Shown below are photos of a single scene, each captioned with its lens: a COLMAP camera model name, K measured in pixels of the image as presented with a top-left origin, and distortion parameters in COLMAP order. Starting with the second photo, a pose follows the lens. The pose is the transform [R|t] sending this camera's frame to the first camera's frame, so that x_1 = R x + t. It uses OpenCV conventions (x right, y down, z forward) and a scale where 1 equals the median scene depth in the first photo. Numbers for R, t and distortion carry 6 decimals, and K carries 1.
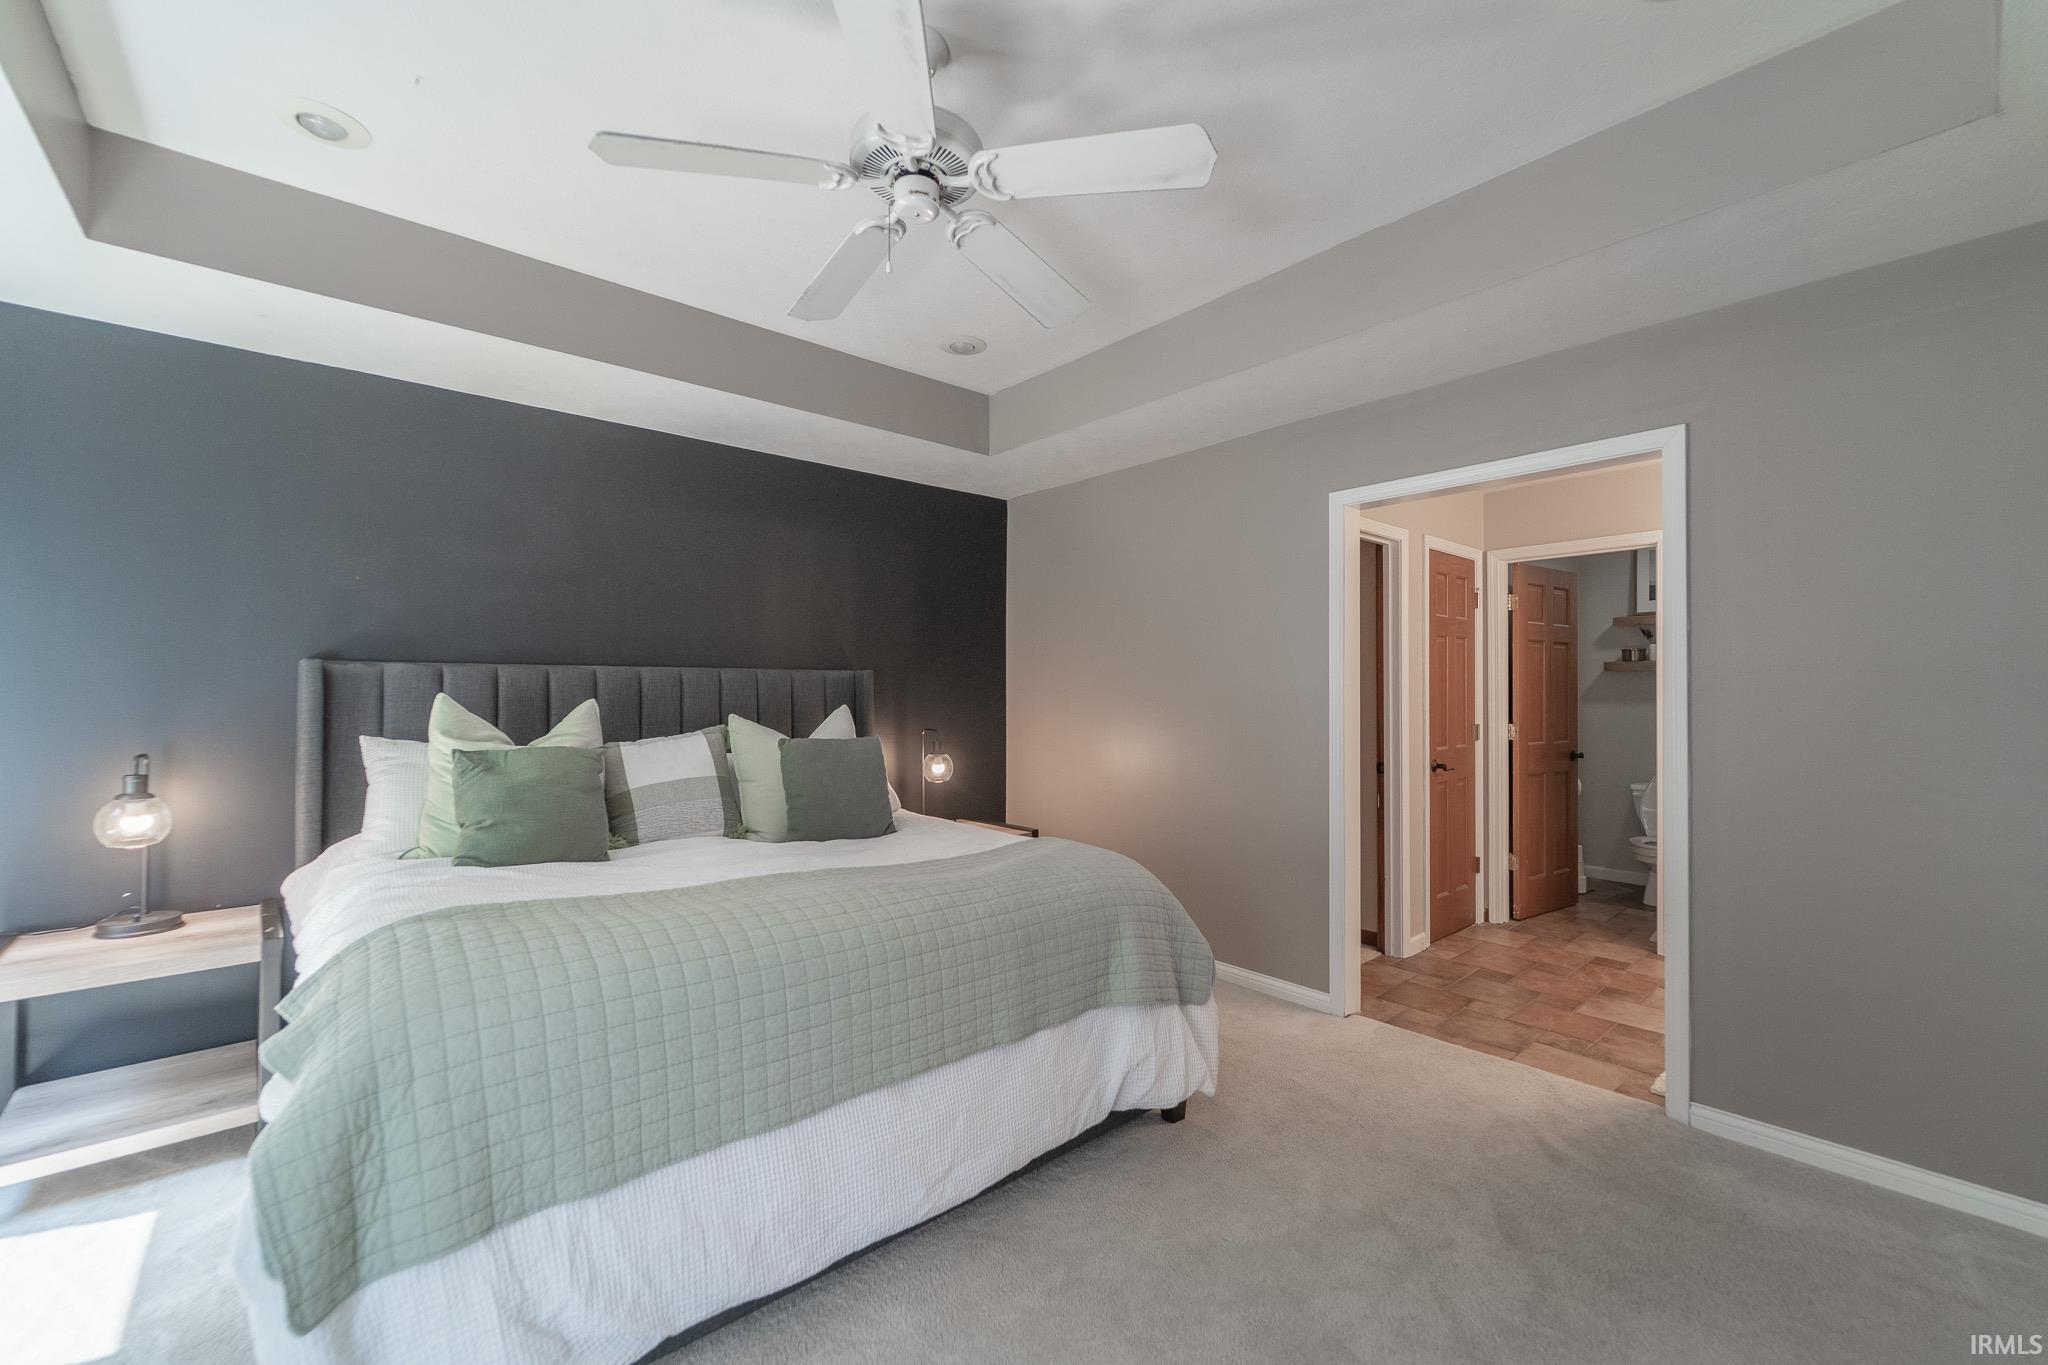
lens RADIAL K [[831.3, 0, 1032.9], [0, 831.3, 682.6], [0, 0, 1]] dist [-0.001385, -0.000280]
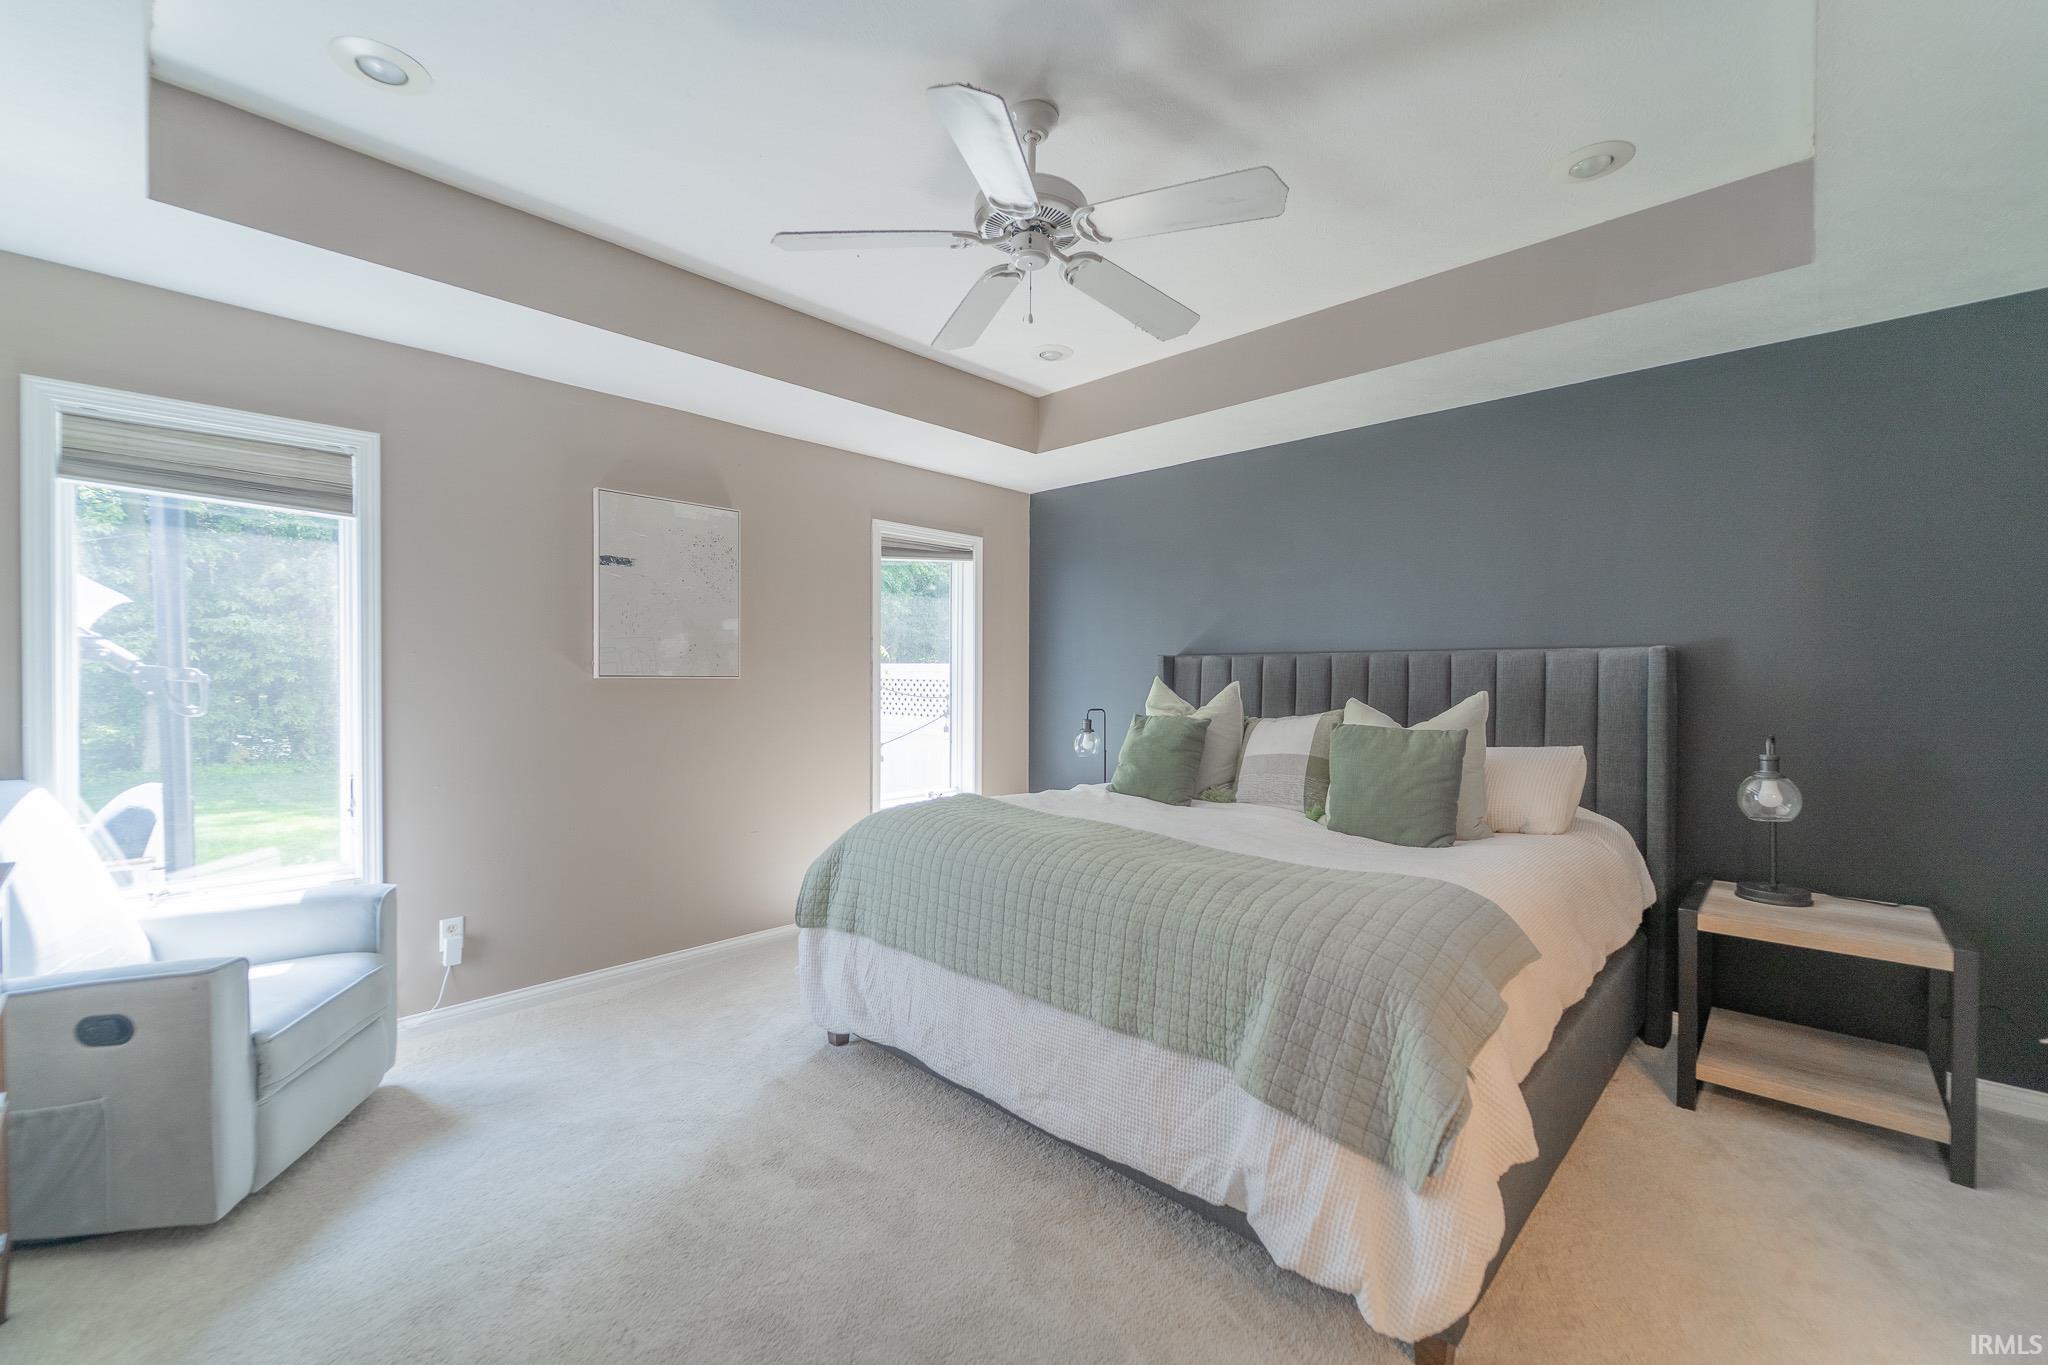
lens RADIAL K [[831.3, 0, 1032.8], [0, 831.3, 689.0], [0, 0, 1]] dist [-0.001385, -0.000280]
pose [[0.088677, 0.011060, -0.995999, 0.829043], [0.007279, 0.999904, 0.011751, 0.017189], [0.996034, -0.008292, 0.088588, 0.726261]]
